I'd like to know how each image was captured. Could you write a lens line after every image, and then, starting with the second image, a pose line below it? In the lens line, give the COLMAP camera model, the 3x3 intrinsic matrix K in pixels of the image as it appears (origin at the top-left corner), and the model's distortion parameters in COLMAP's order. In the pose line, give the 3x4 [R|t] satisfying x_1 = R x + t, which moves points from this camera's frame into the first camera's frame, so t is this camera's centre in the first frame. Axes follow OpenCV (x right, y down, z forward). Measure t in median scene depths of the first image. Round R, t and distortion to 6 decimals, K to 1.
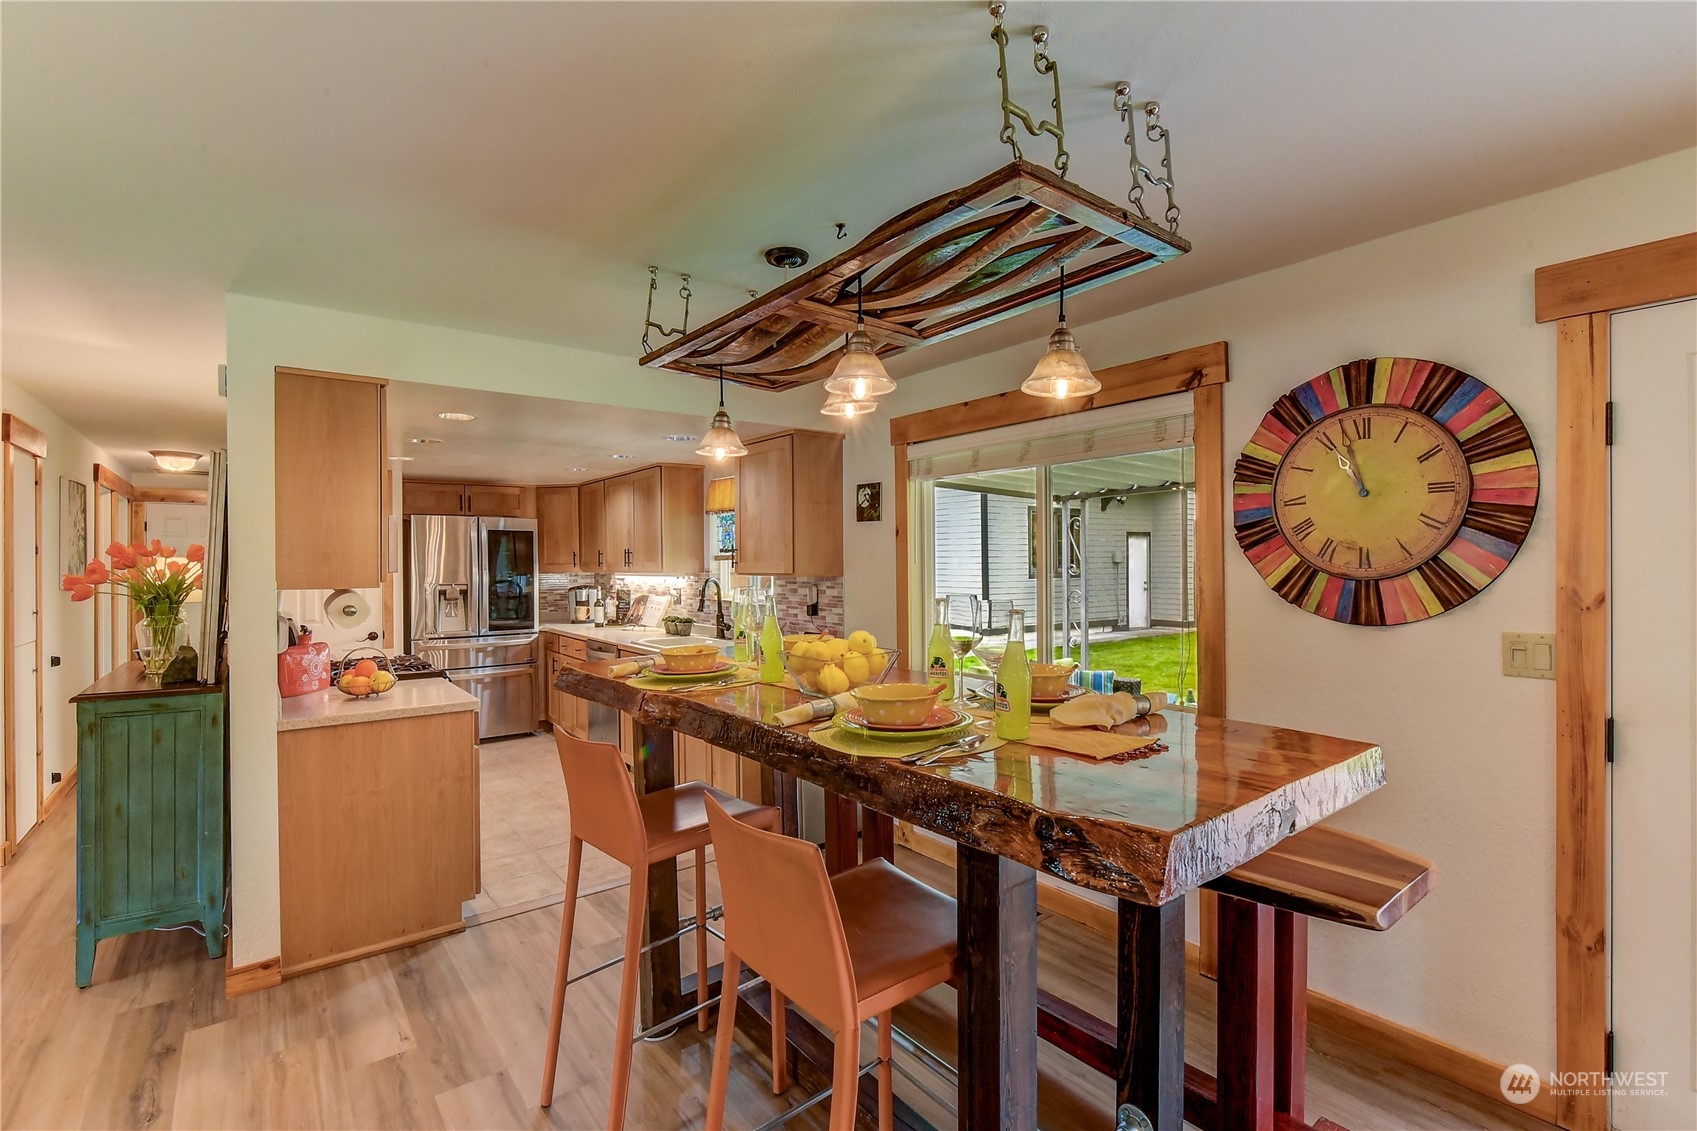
lens RADIAL K [[750.7, 0, 841.1], [0, 750.7, 581.4], [0, 0, 1]] dist [0.011220, -0.001312]
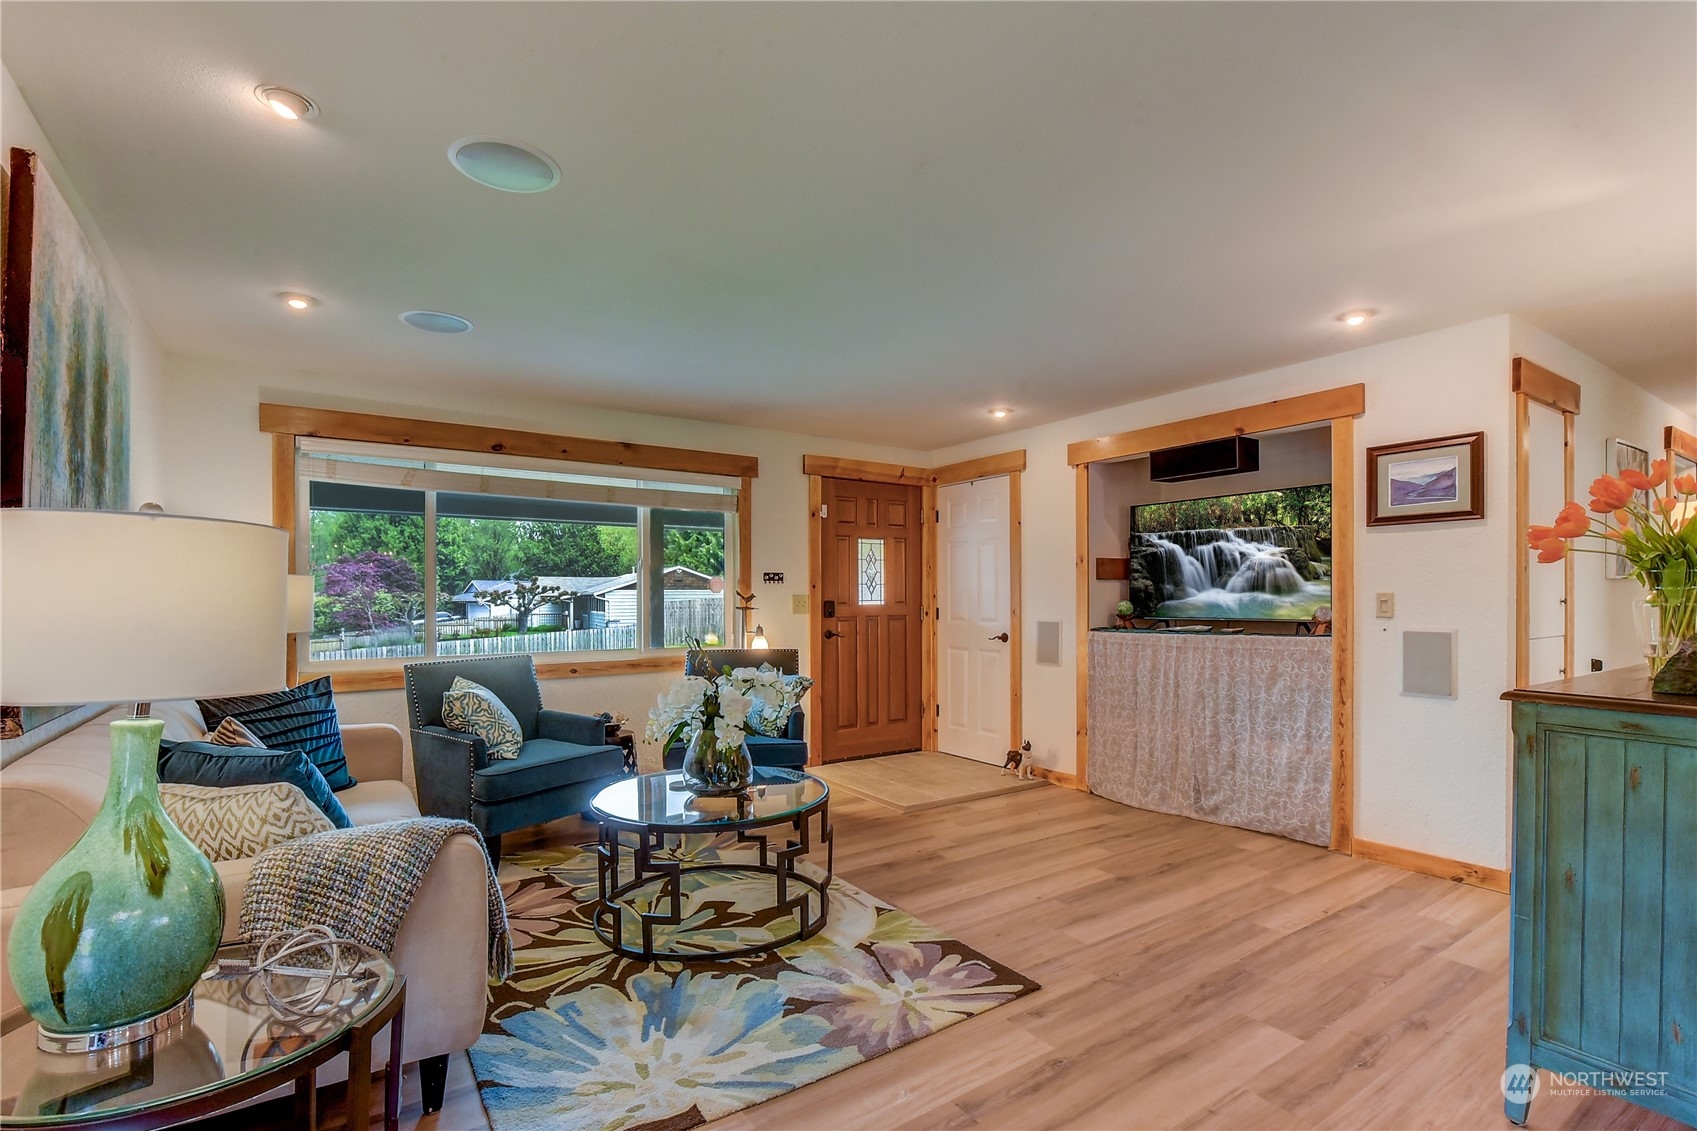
lens RADIAL K [[750.7, 0, 882.4], [0, 750.7, 606.9], [0, 0, 1]] dist [0.011220, -0.001312]
pose [[-0.054173, 0.009039, -0.998491, -0.287411], [-0.010737, 0.999896, 0.009634, 0.072348], [0.998474, 0.011243, -0.054070, 0.452883]]
